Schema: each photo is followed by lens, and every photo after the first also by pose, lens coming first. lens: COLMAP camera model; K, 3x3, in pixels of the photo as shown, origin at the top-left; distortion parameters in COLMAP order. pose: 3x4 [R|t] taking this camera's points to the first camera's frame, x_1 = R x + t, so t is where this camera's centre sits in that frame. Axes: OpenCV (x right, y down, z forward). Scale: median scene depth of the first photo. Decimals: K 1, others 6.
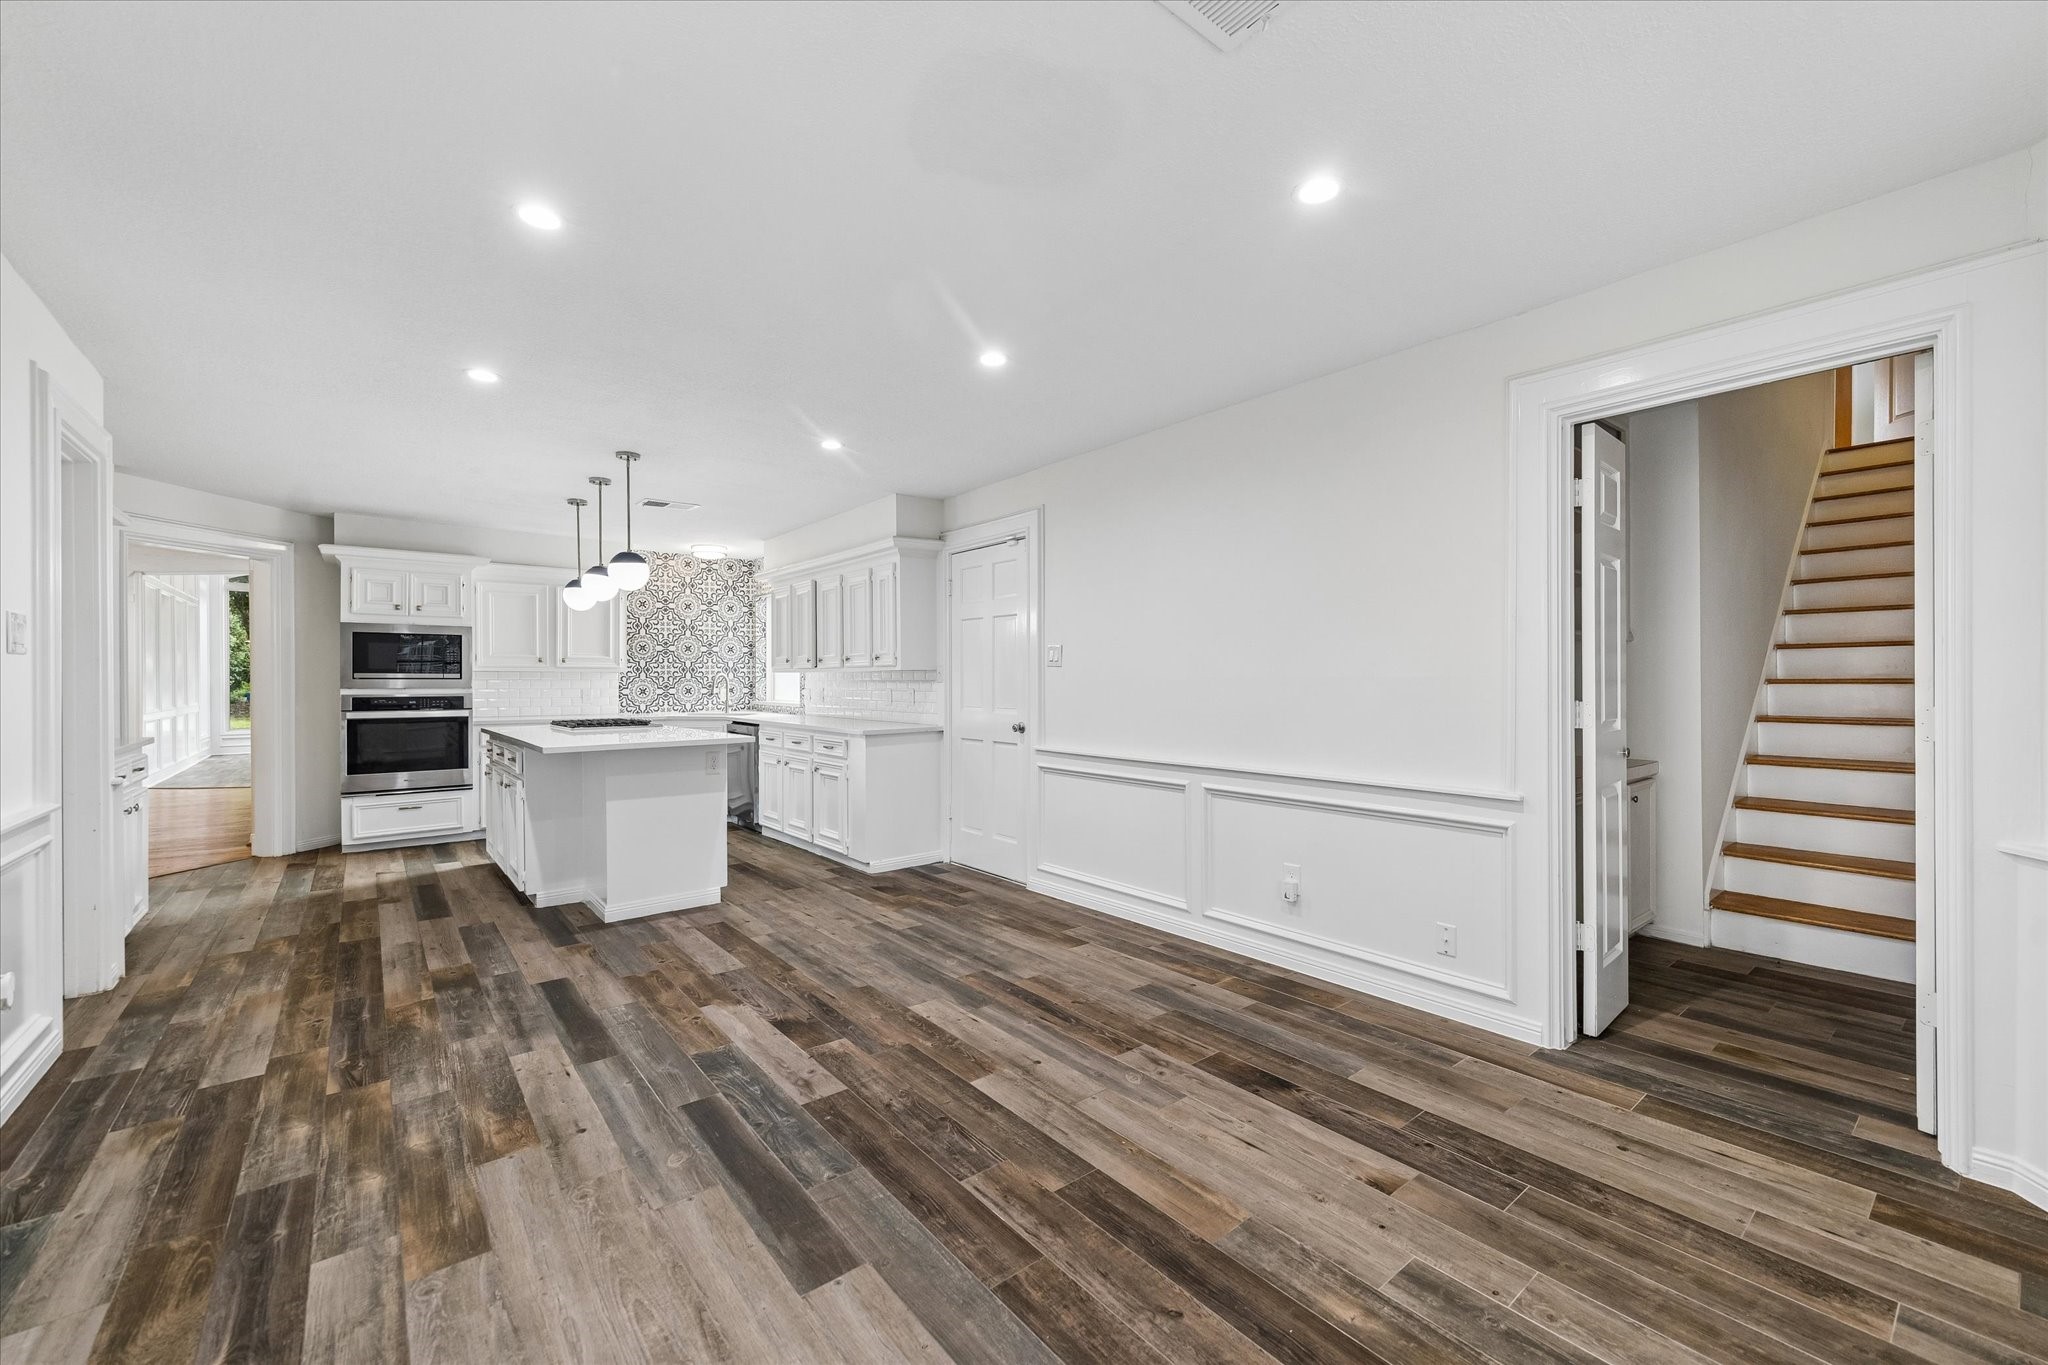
lens RADIAL K [[824.0, 0, 1040.4], [0, 824.0, 686.9], [0, 0, 1]] dist [0.004735, 0.000079]
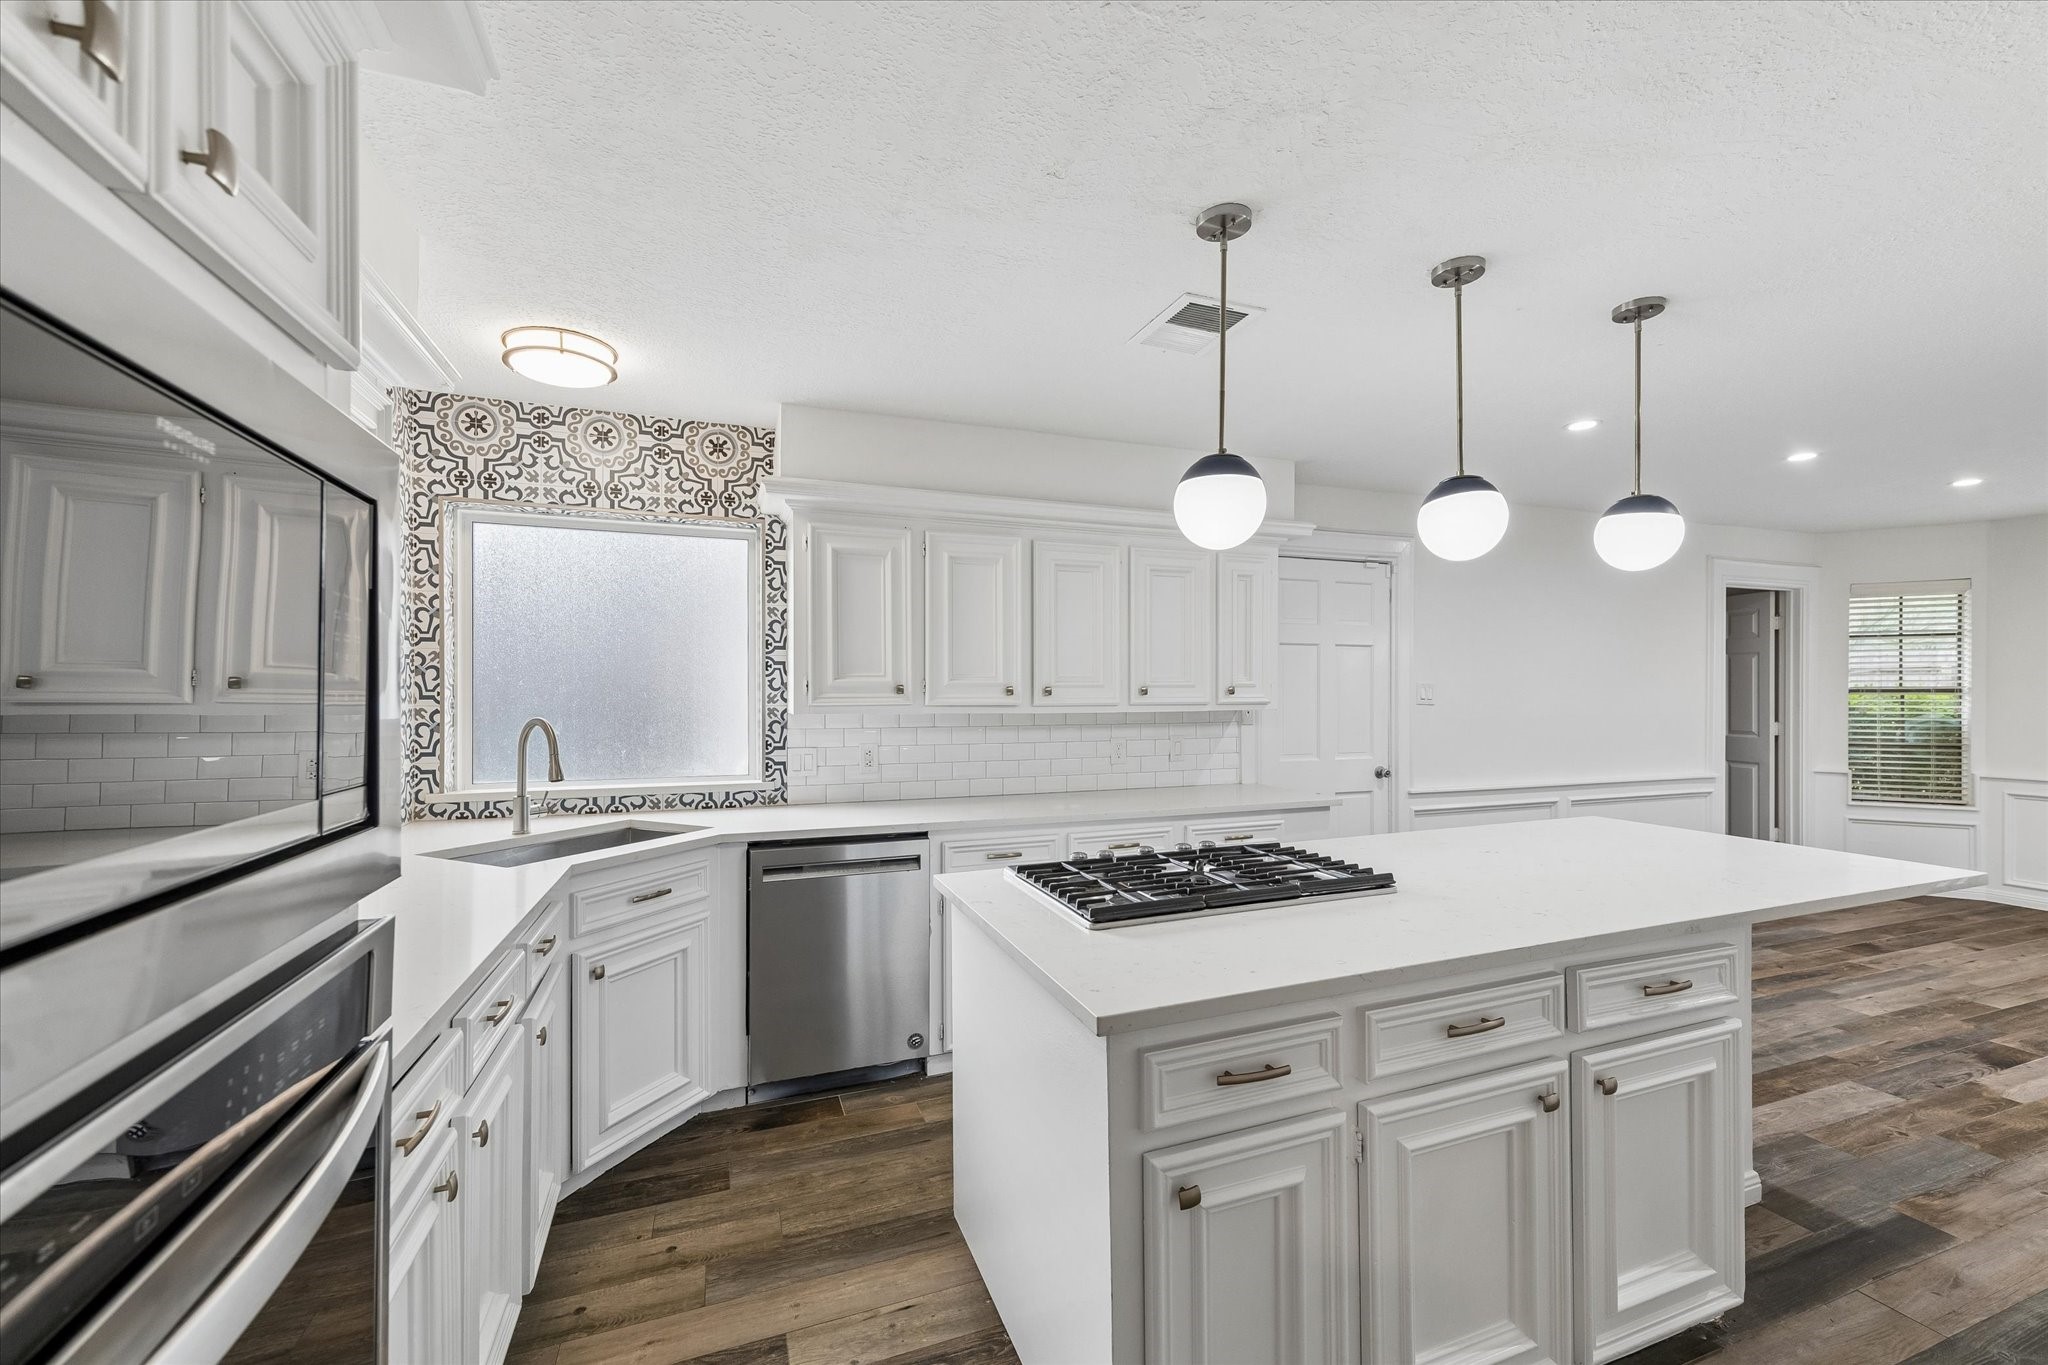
lens RADIAL K [[824.0, 0, 1040.4], [0, 824.0, 686.9], [0, 0, 1]] dist [0.004735, 0.000079]
pose [[0.316079, 0.006488, 0.948711, -1.579784], [0.008079, 0.999922, -0.009530, -0.060987], [-0.948698, 0.010677, 0.316002, 1.693389]]
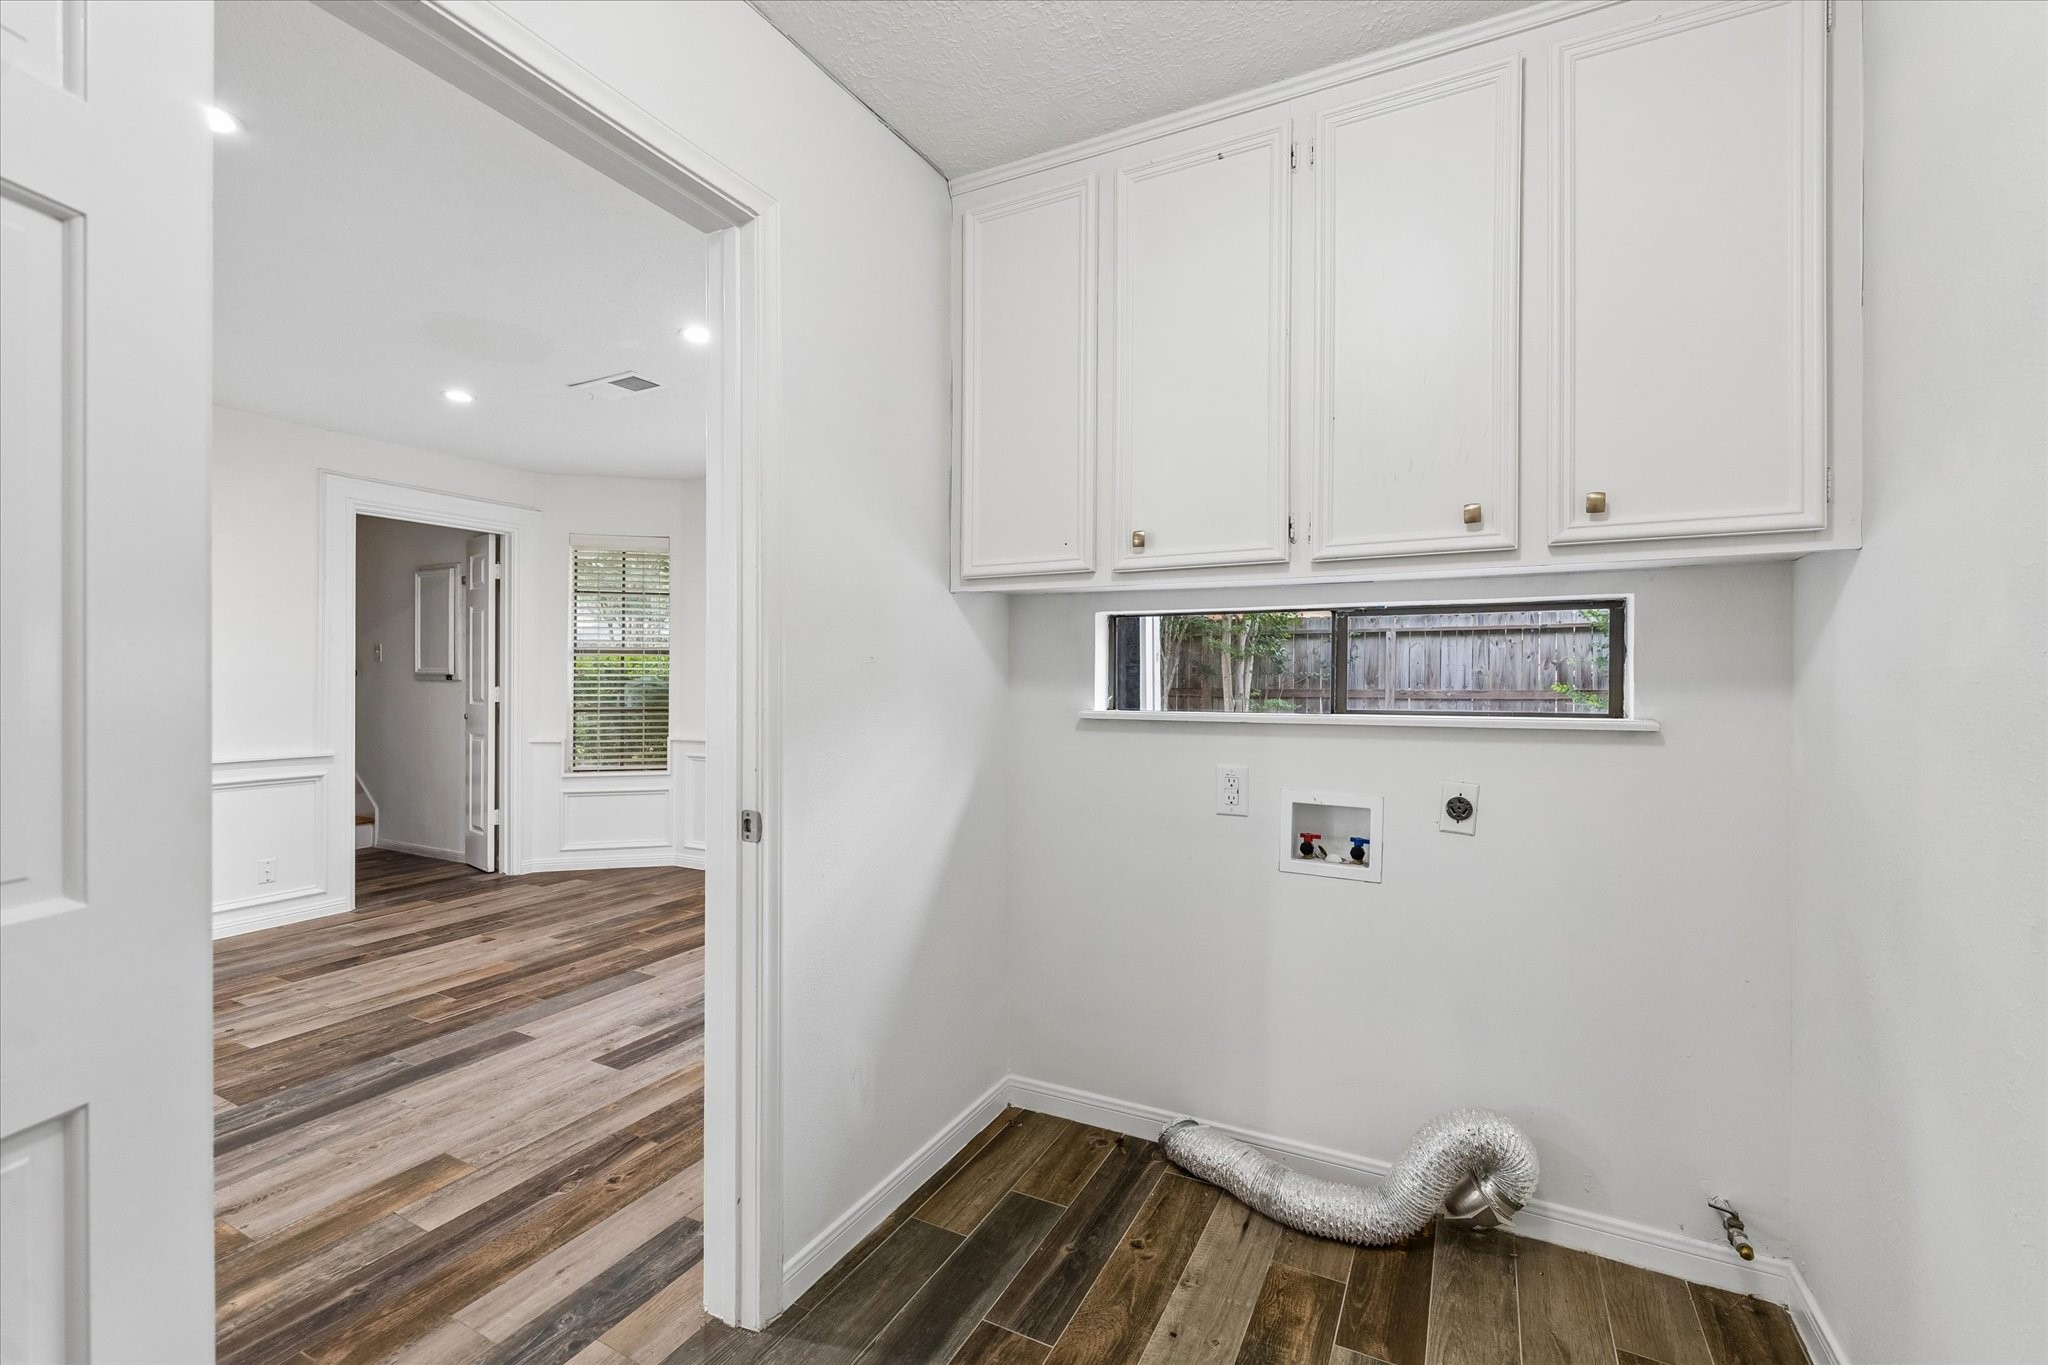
lens RADIAL K [[866.0, 0, 1005.4], [0, 866.0, 669.3], [0, 0, 1]] dist [-0.000819, -0.000102]
pose [[-0.375840, 0.006467, 0.926662, -1.210537], [0.006375, 0.999970, -0.004393, -0.005409], [-0.926663, 0.004257, -0.375870, 0.405695]]
